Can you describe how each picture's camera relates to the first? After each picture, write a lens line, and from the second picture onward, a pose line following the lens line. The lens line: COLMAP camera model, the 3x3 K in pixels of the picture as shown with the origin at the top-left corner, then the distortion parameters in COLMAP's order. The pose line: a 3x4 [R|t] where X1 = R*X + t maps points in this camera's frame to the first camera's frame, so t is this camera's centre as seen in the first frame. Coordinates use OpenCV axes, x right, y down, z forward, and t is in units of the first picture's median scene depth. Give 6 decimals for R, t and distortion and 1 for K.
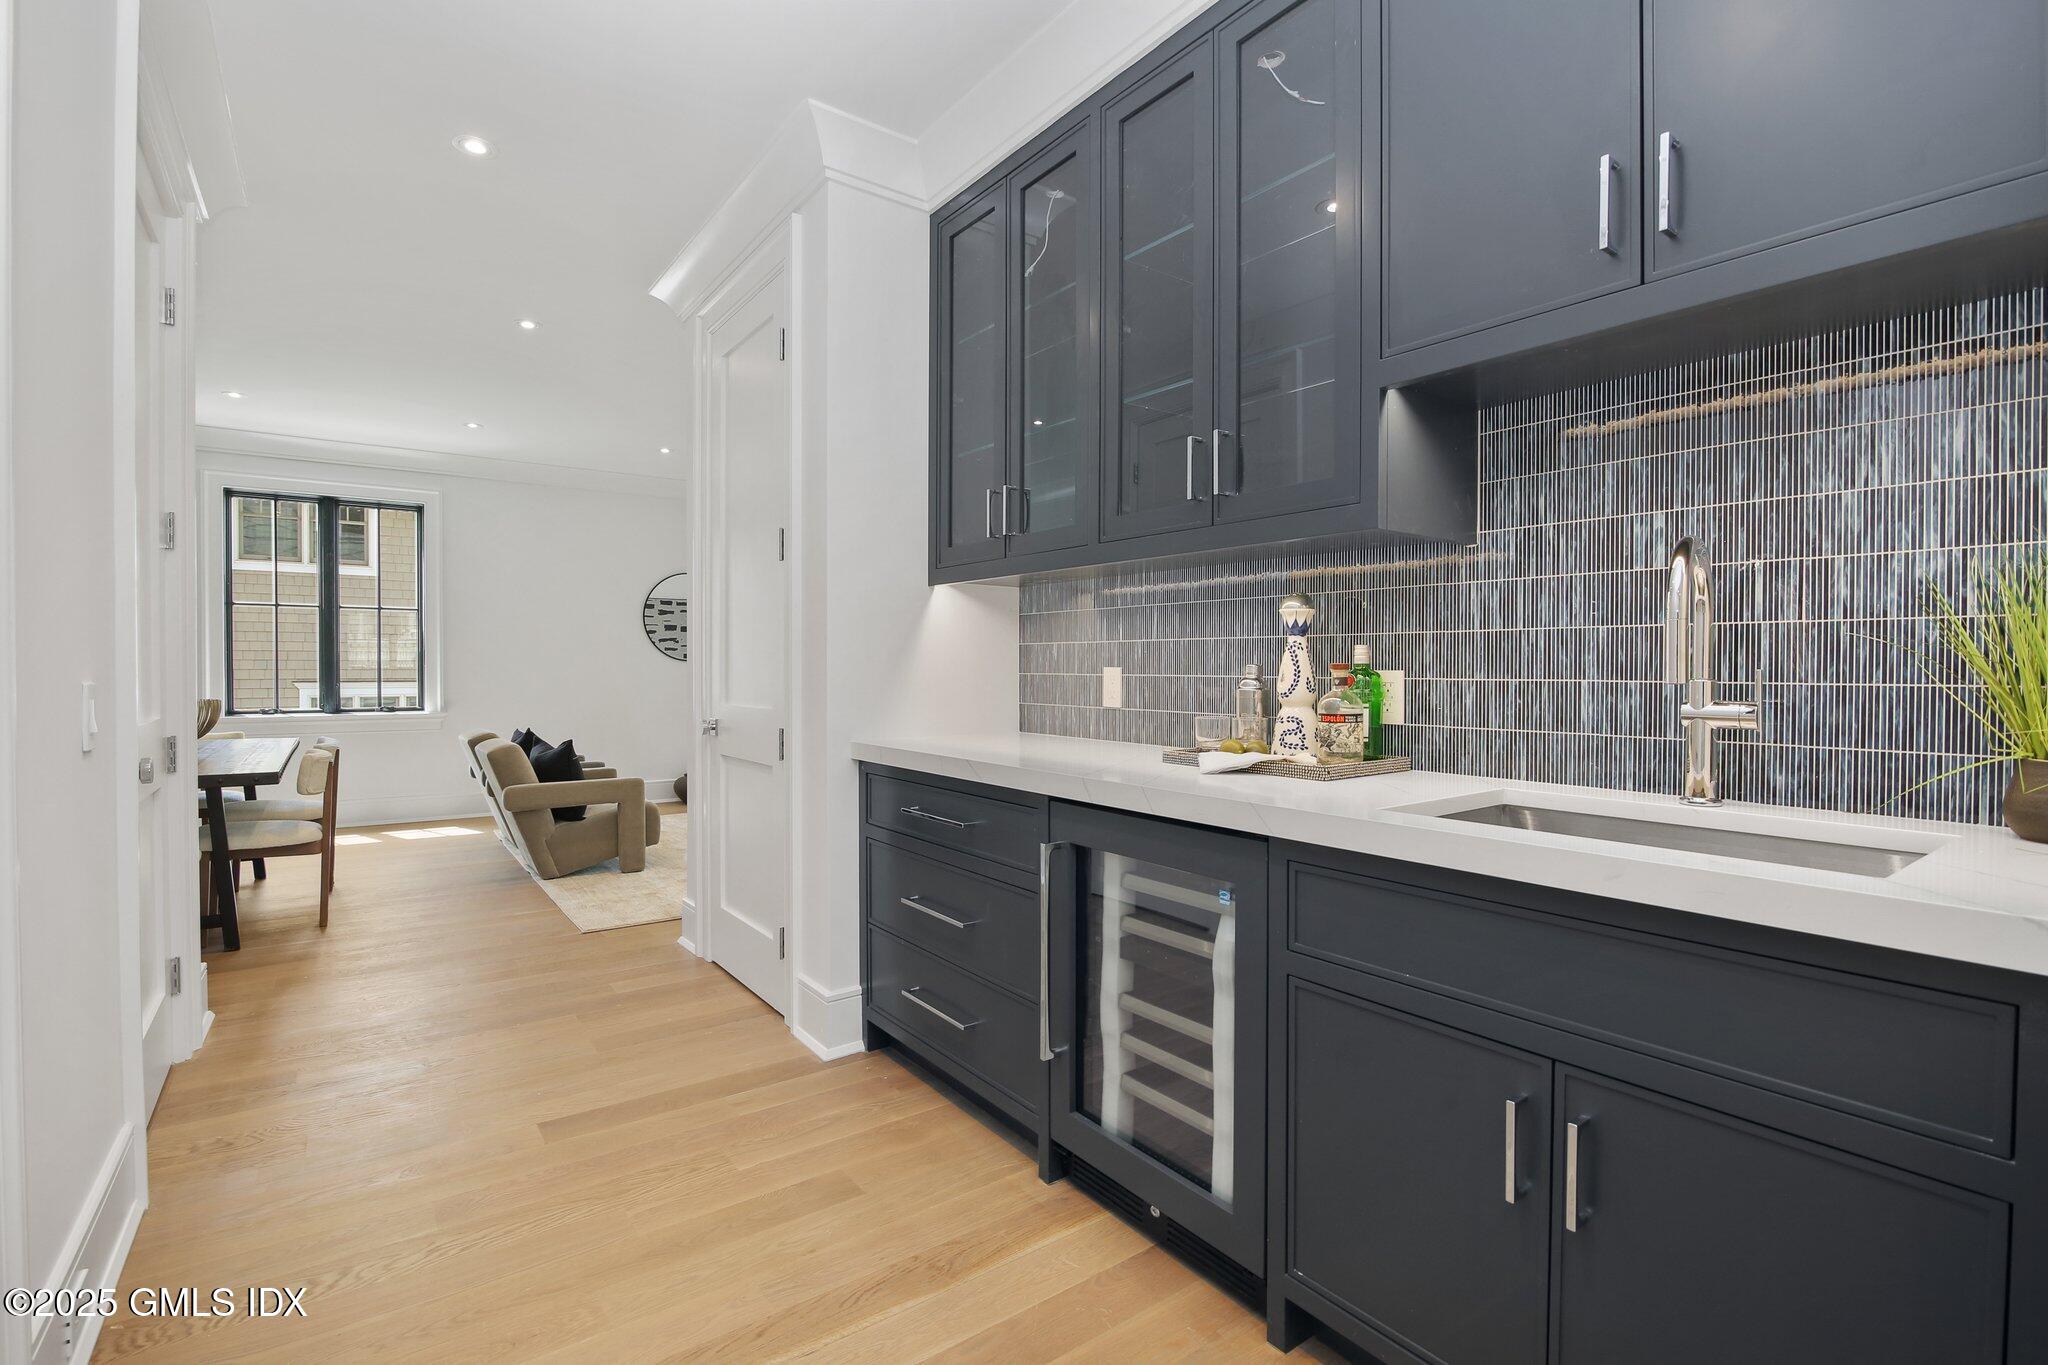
lens RADIAL K [[942.4, 0, 1016.6], [0, 942.4, 686.4], [0, 0, 1]] dist [-0.023366, 0.001035]
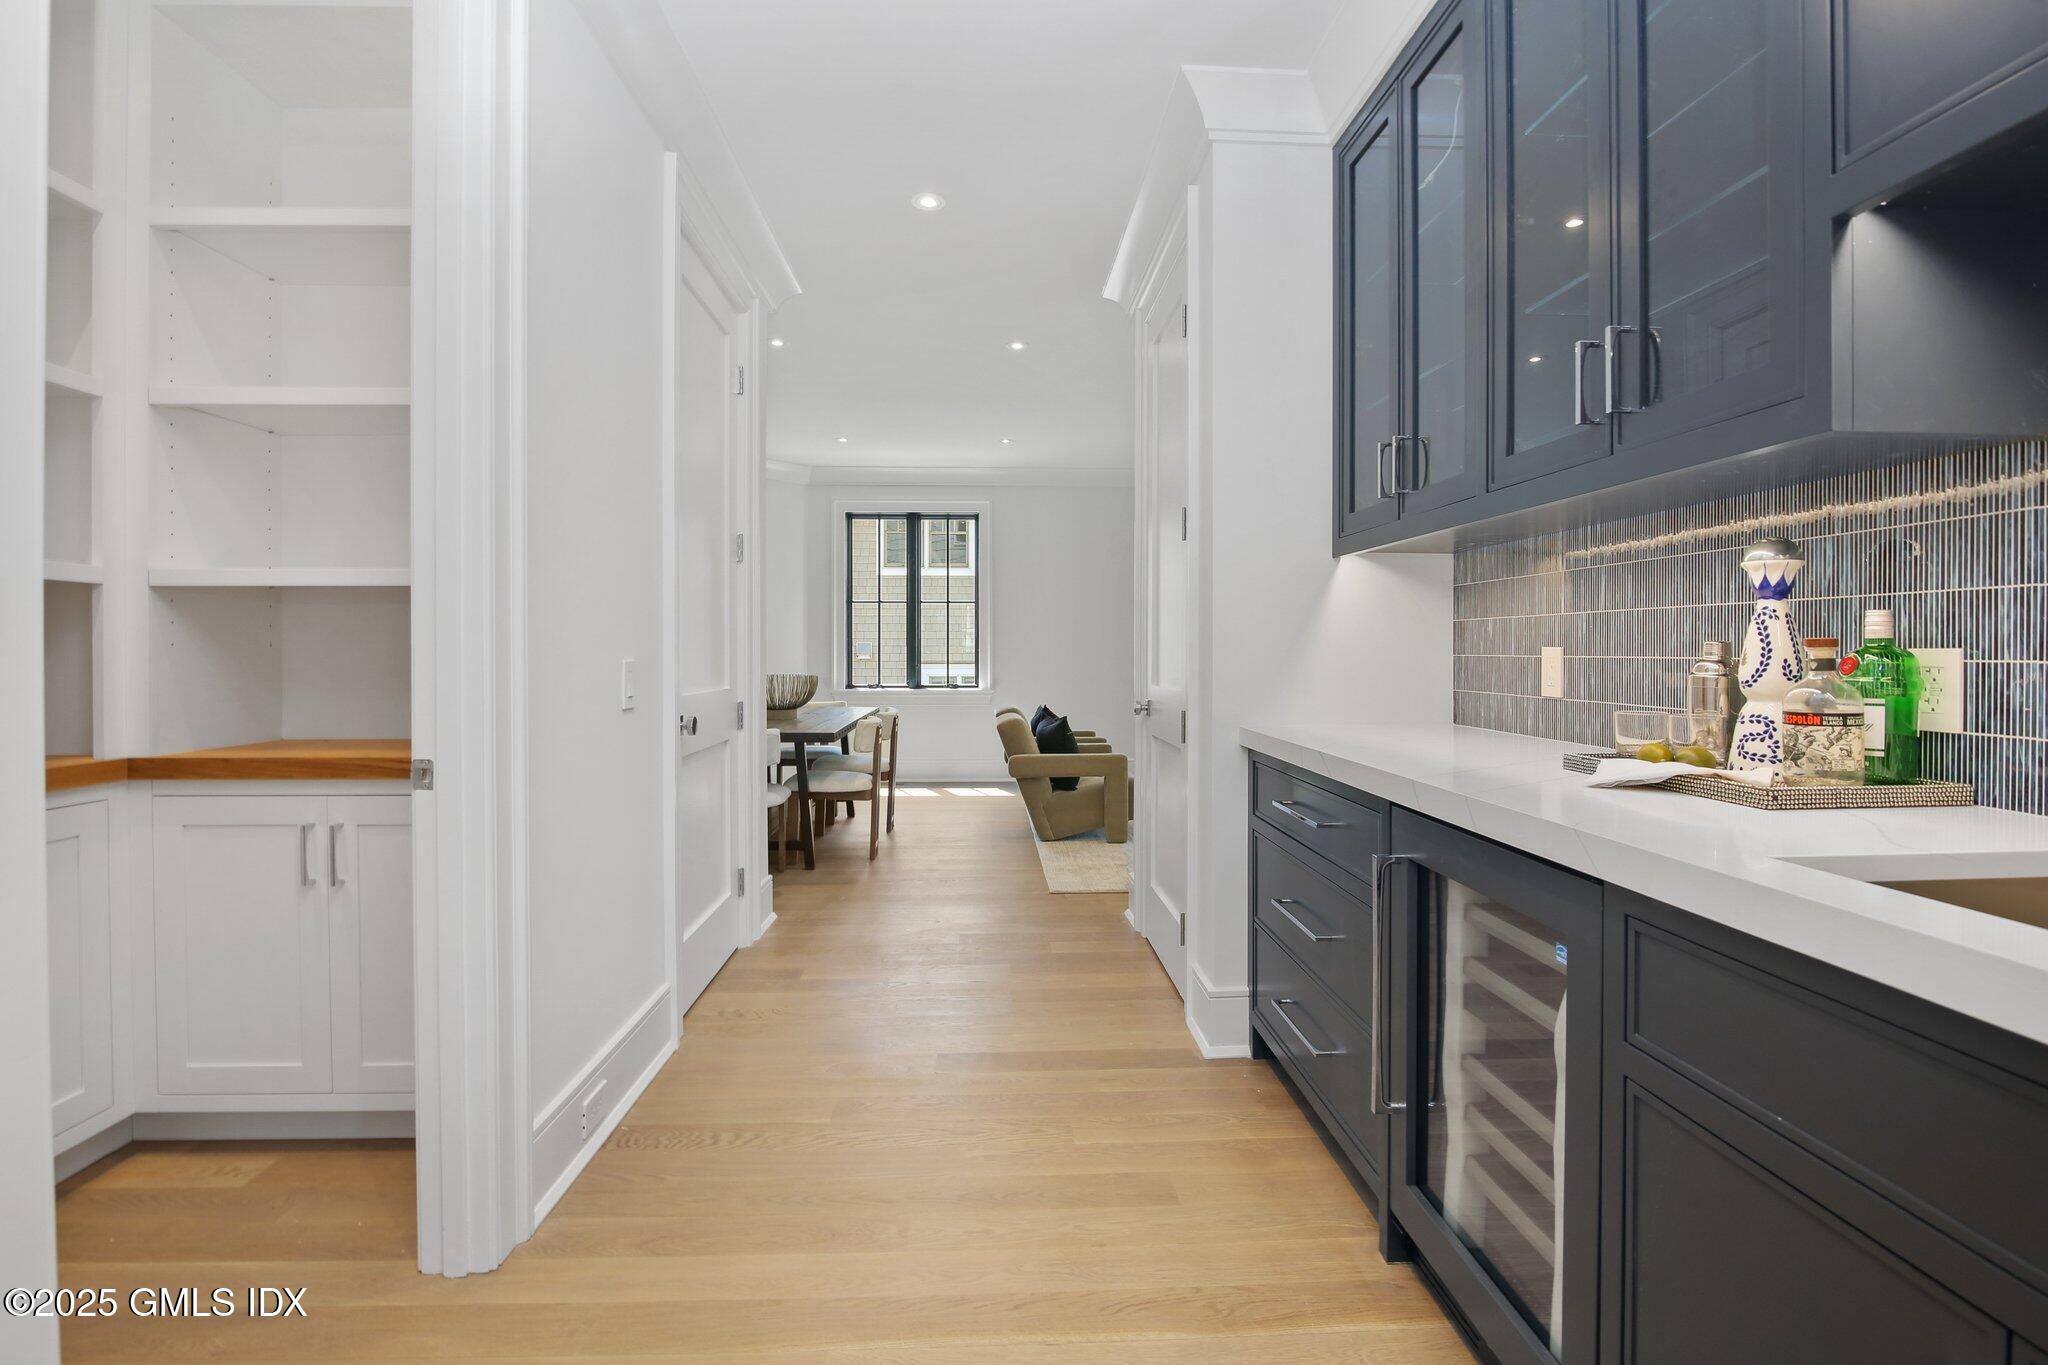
lens RADIAL K [[942.4, 0, 1009.0], [0, 942.4, 665.4], [0, 0, 1]] dist [-0.023366, 0.001035]
pose [[0.831109, 0.006423, -0.556072, 0.164404], [-0.009701, 0.999949, -0.002949, 0.002024], [0.556024, 0.007845, 0.831129, 0.089222]]
